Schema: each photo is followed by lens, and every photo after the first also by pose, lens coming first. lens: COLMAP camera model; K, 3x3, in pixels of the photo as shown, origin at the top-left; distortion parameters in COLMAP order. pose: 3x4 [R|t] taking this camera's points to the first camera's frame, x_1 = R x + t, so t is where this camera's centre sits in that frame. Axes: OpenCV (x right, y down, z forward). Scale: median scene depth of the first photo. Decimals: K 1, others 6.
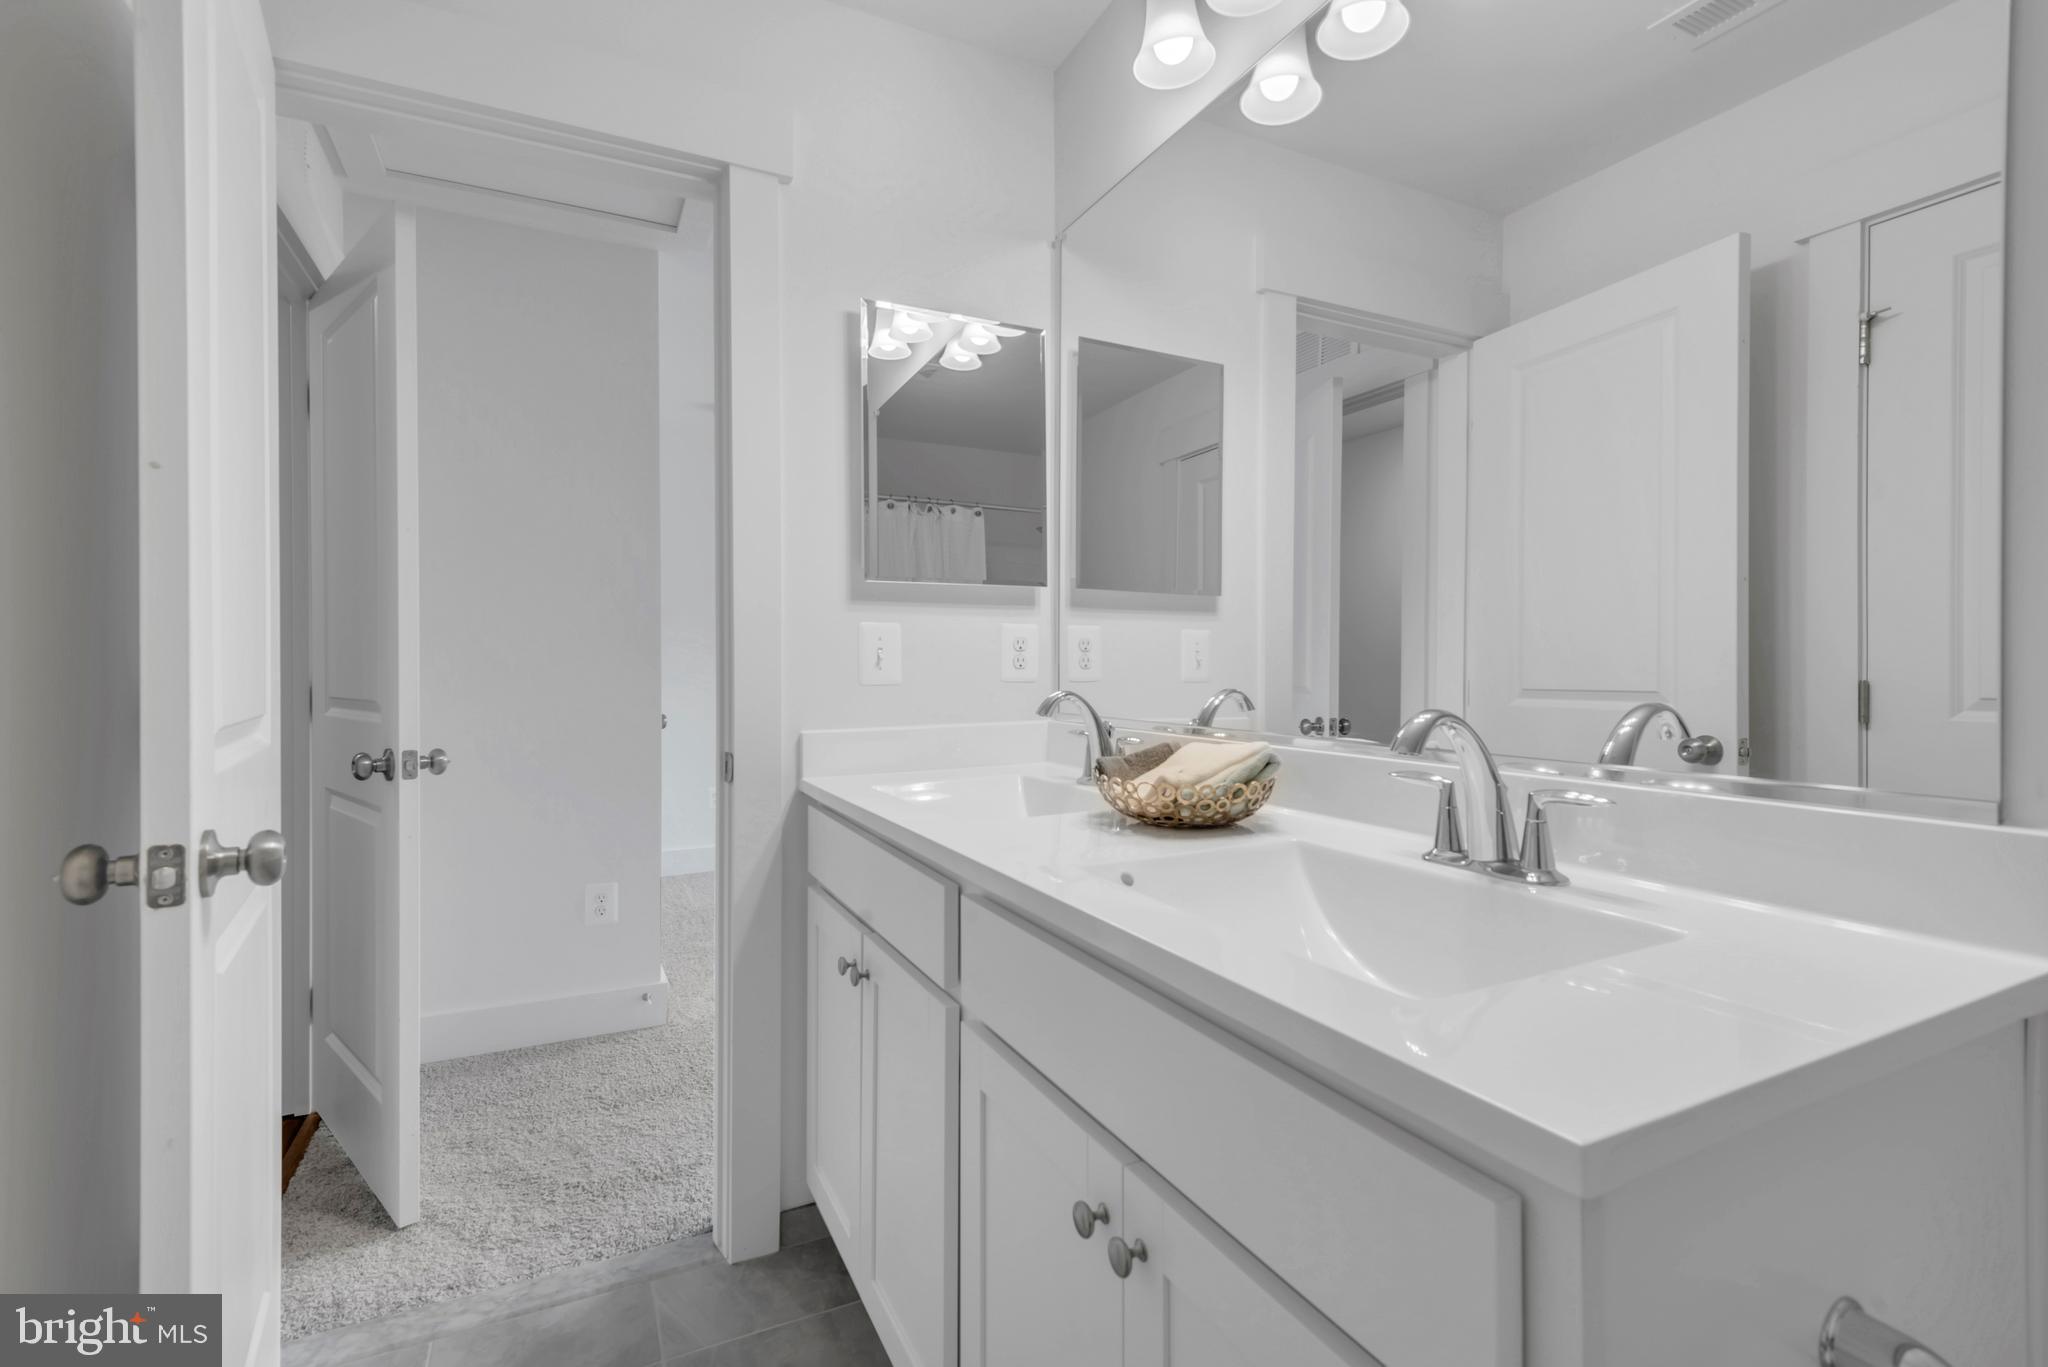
lens RADIAL K [[921.5, 0, 1017.0], [0, 921.5, 672.2], [0, 0, 1]] dist [0.015253, -0.000129]
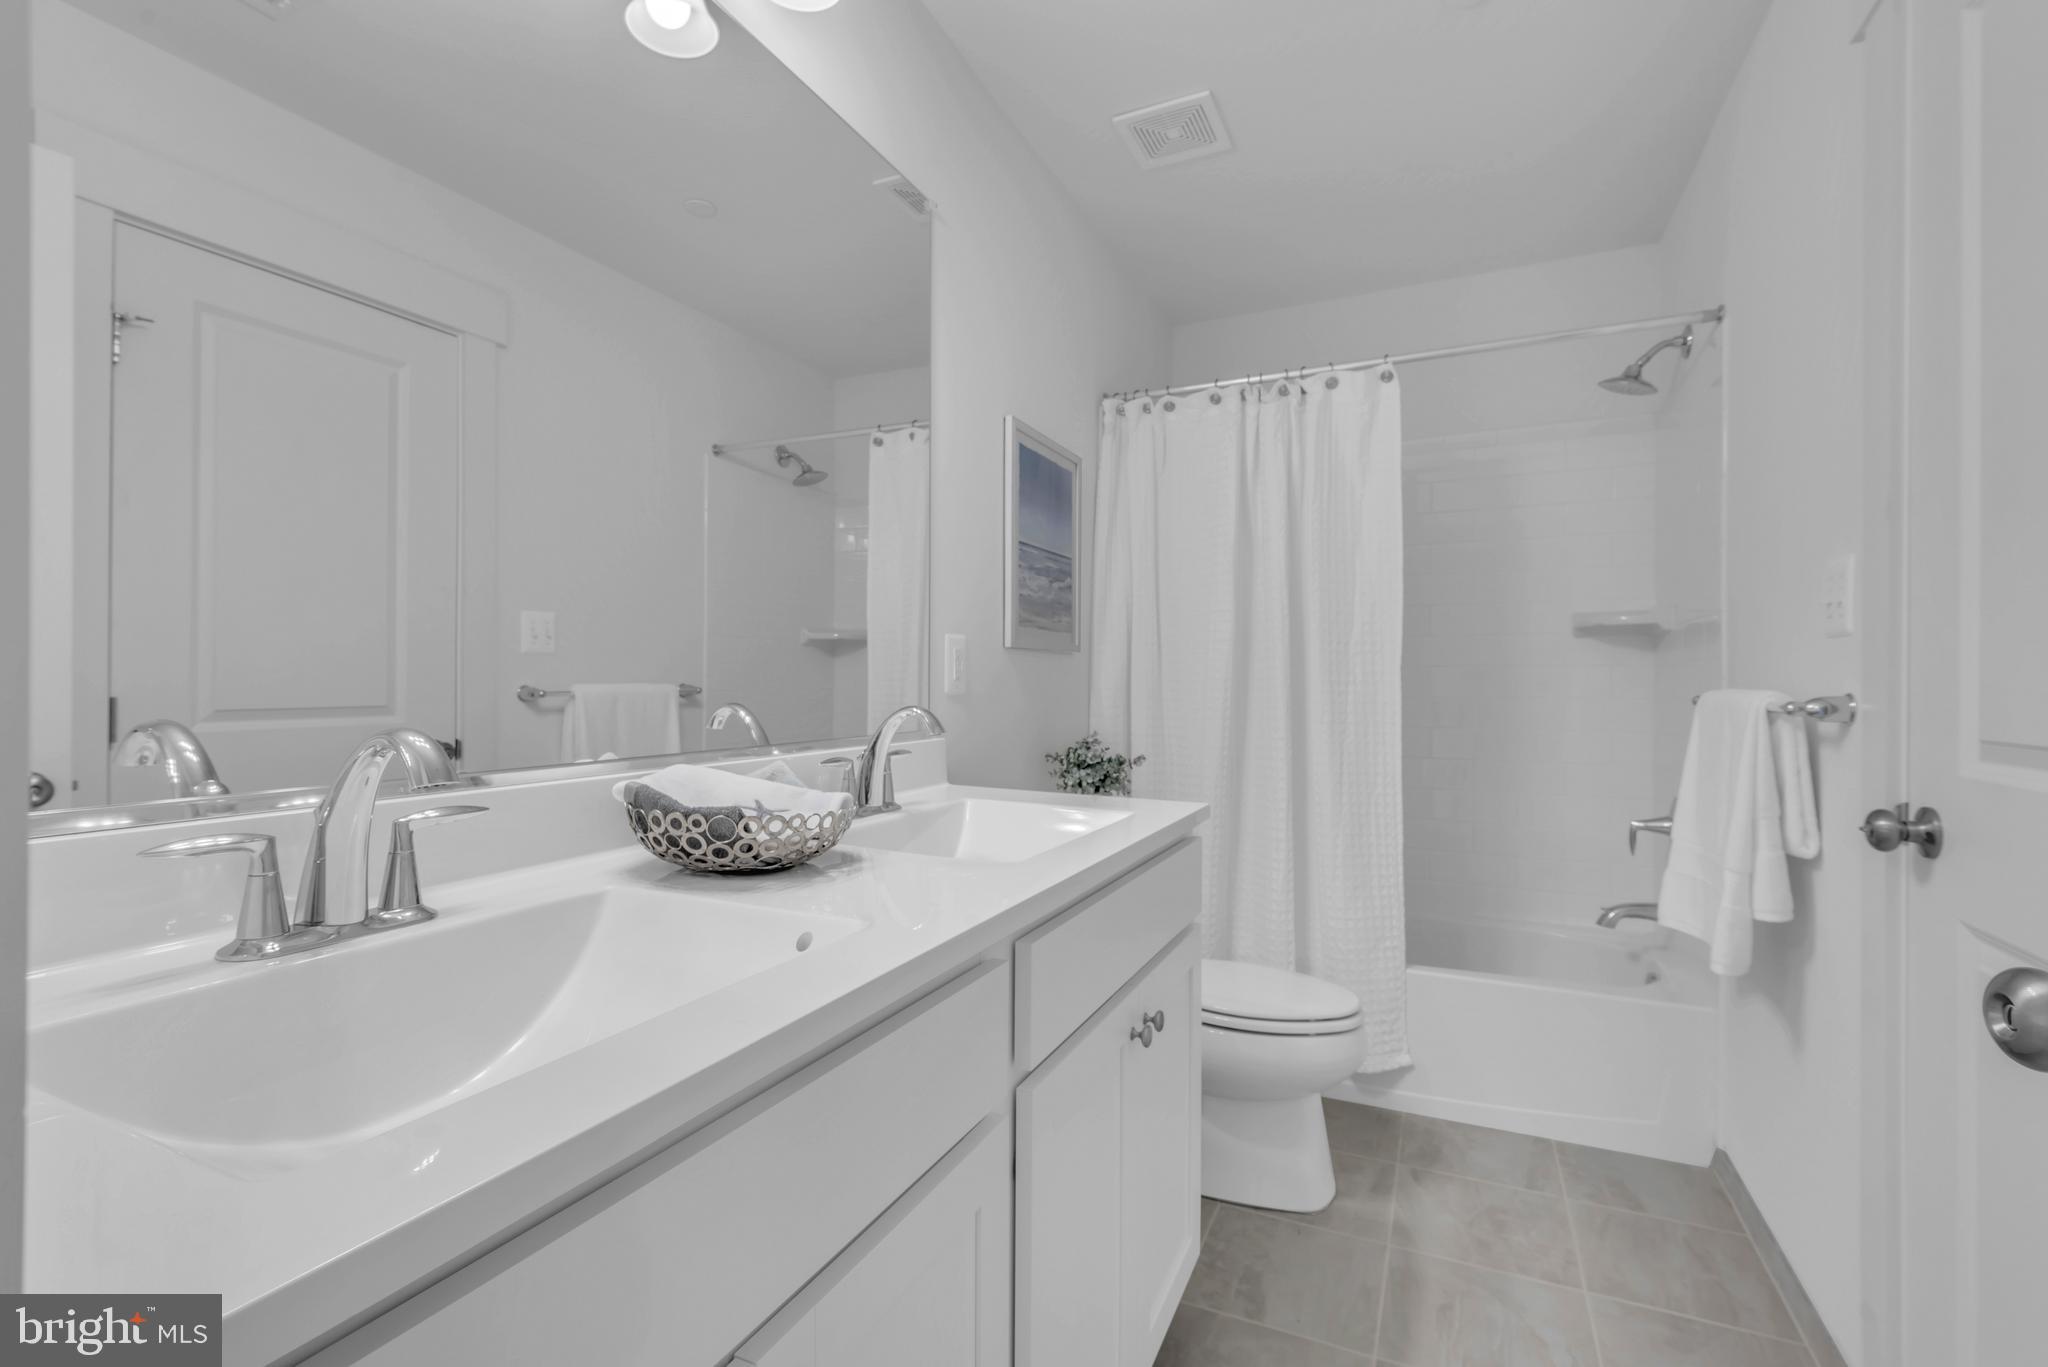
lens RADIAL K [[921.5, 0, 1017.0], [0, 921.5, 672.2], [0, 0, 1]] dist [0.015253, -0.000129]
pose [[-0.624327, 0.011475, 0.781079, -0.458022], [0.003220, 0.999921, -0.012117, 0.002551], [-0.781157, -0.005050, -0.624315, 0.981080]]
